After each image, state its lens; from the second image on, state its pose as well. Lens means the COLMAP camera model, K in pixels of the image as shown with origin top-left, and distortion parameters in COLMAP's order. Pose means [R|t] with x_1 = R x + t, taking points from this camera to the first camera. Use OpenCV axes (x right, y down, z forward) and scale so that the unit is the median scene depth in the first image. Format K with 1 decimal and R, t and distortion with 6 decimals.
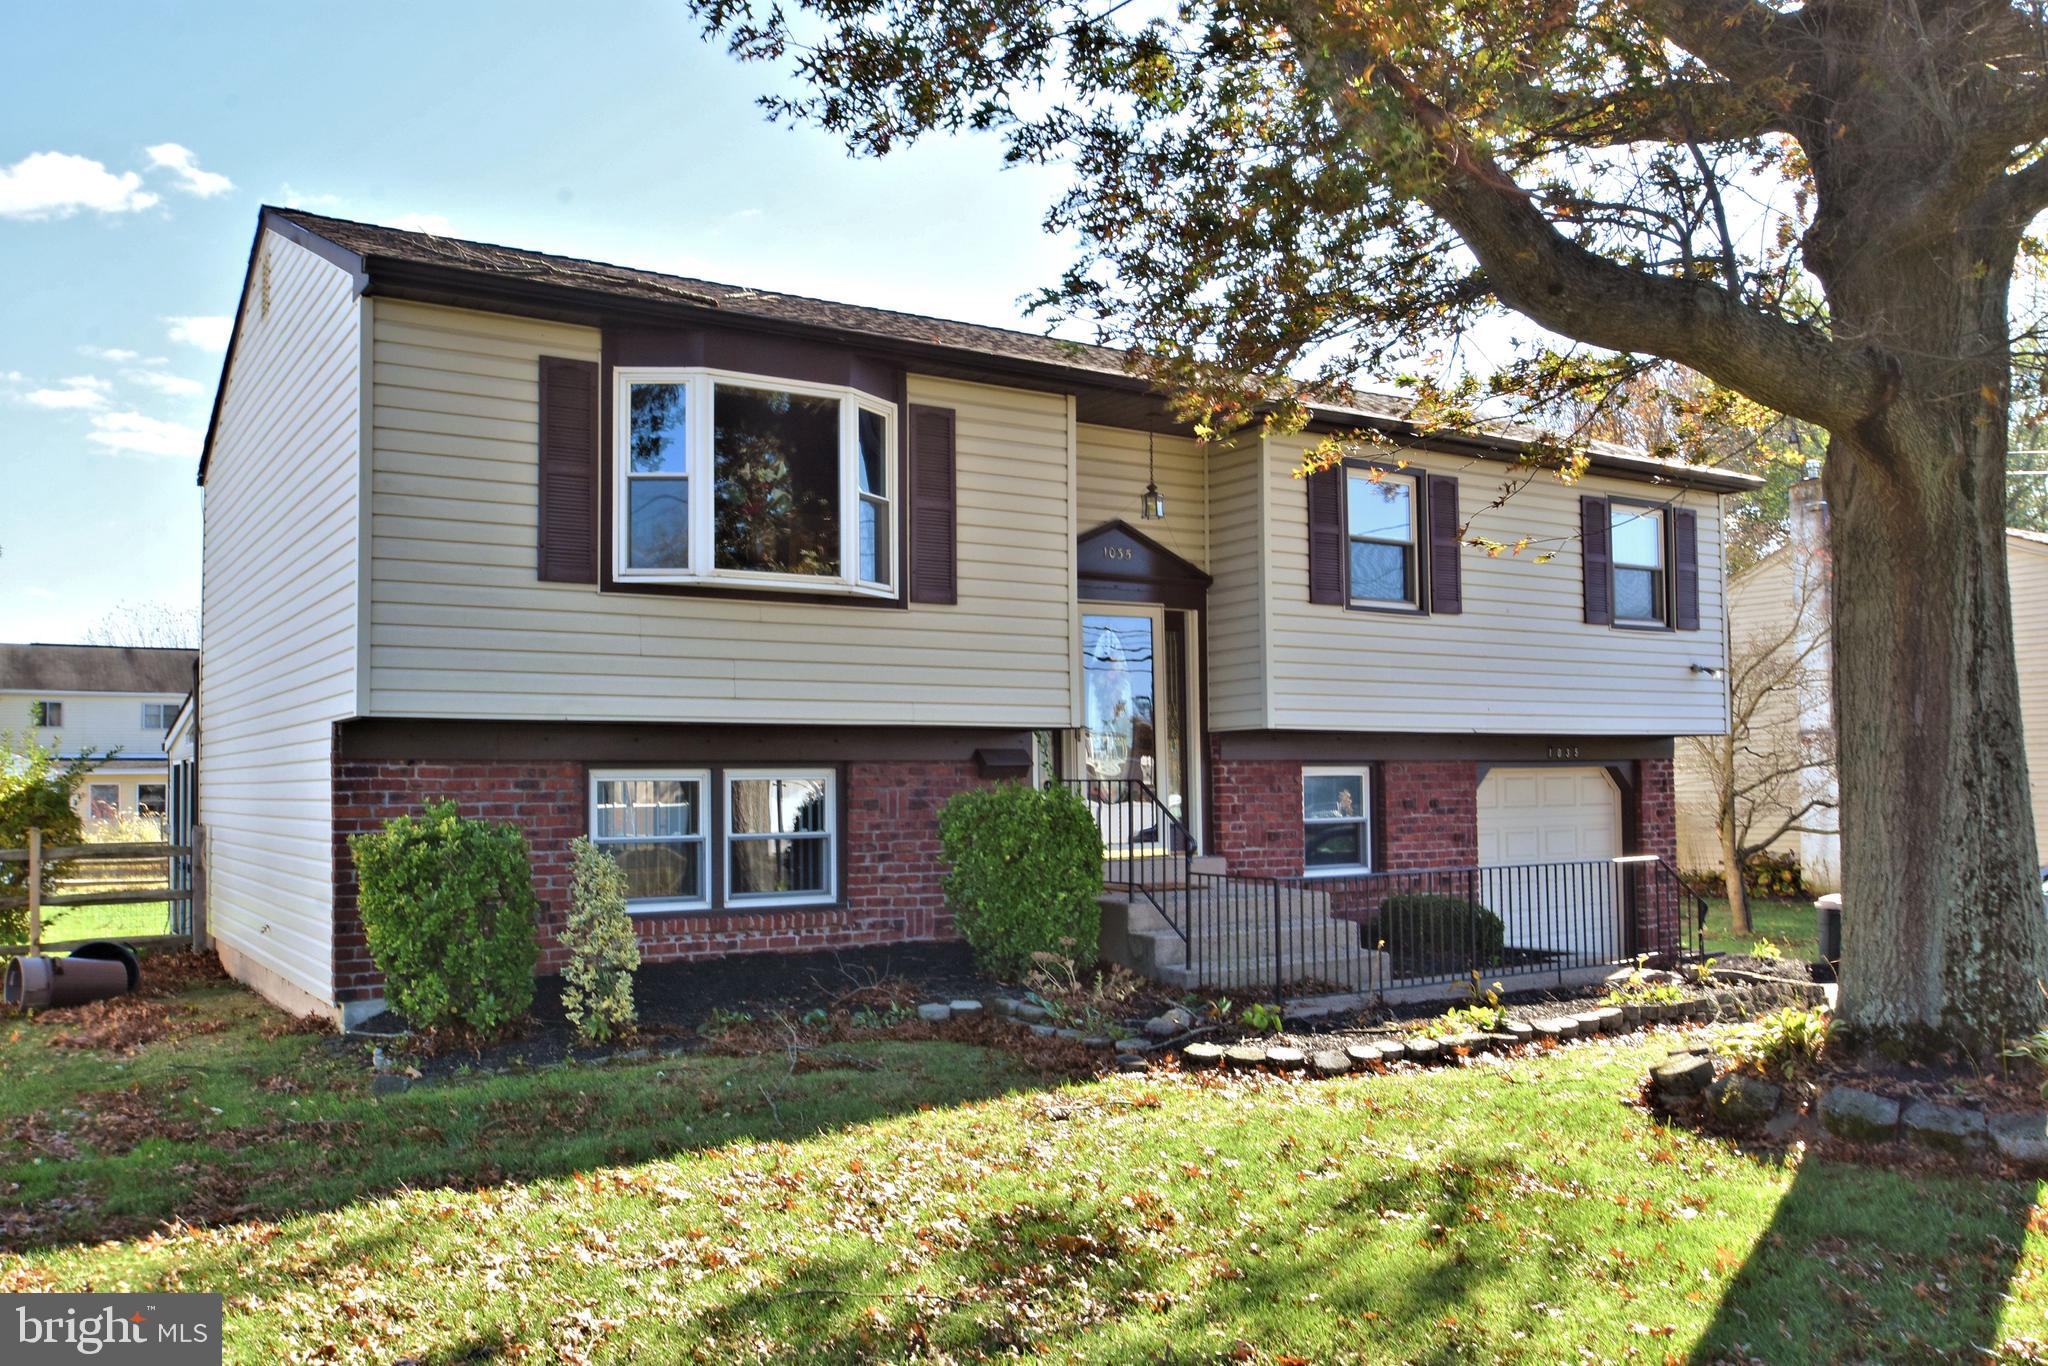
lens RADIAL K [[1579.2, 0, 1024.0], [0, 1579.2, 683.0], [0, 0, 1]] dist [-0.050145, -0.001977]
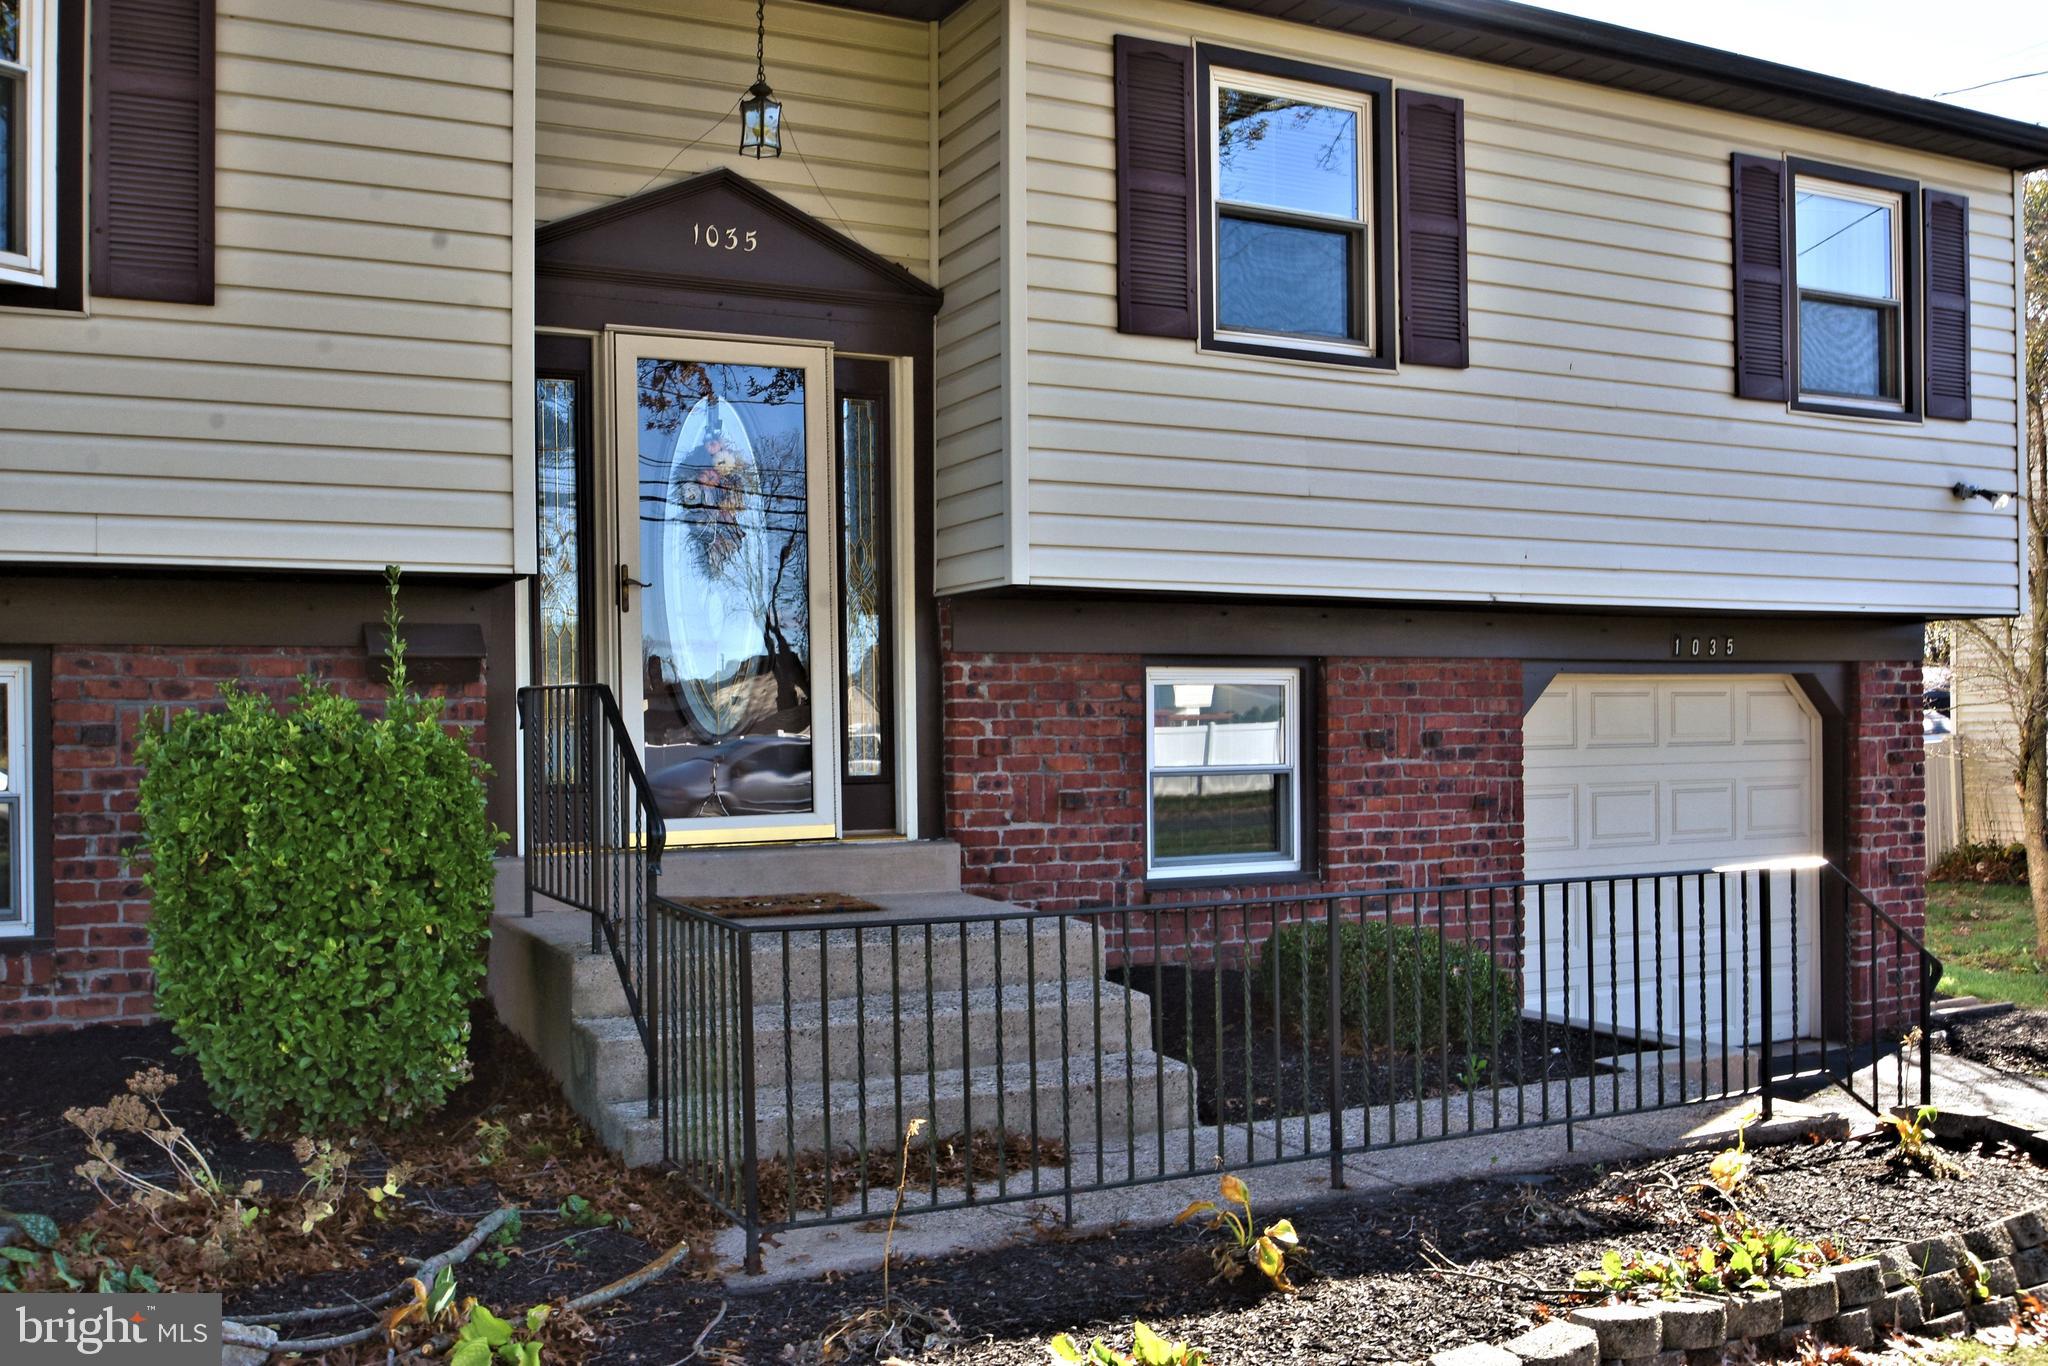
lens RADIAL K [[1837.6, 0, 1024.0], [0, 1837.6, 683.0], [0, 0, 1]] dist [-0.056398, 0.001642]
pose [[0.994516, 0.002080, -0.104562, 0.200157], [0.003068, 0.998792, 0.049045, 0.028769], [0.104538, -0.049096, 0.993308, 0.397709]]
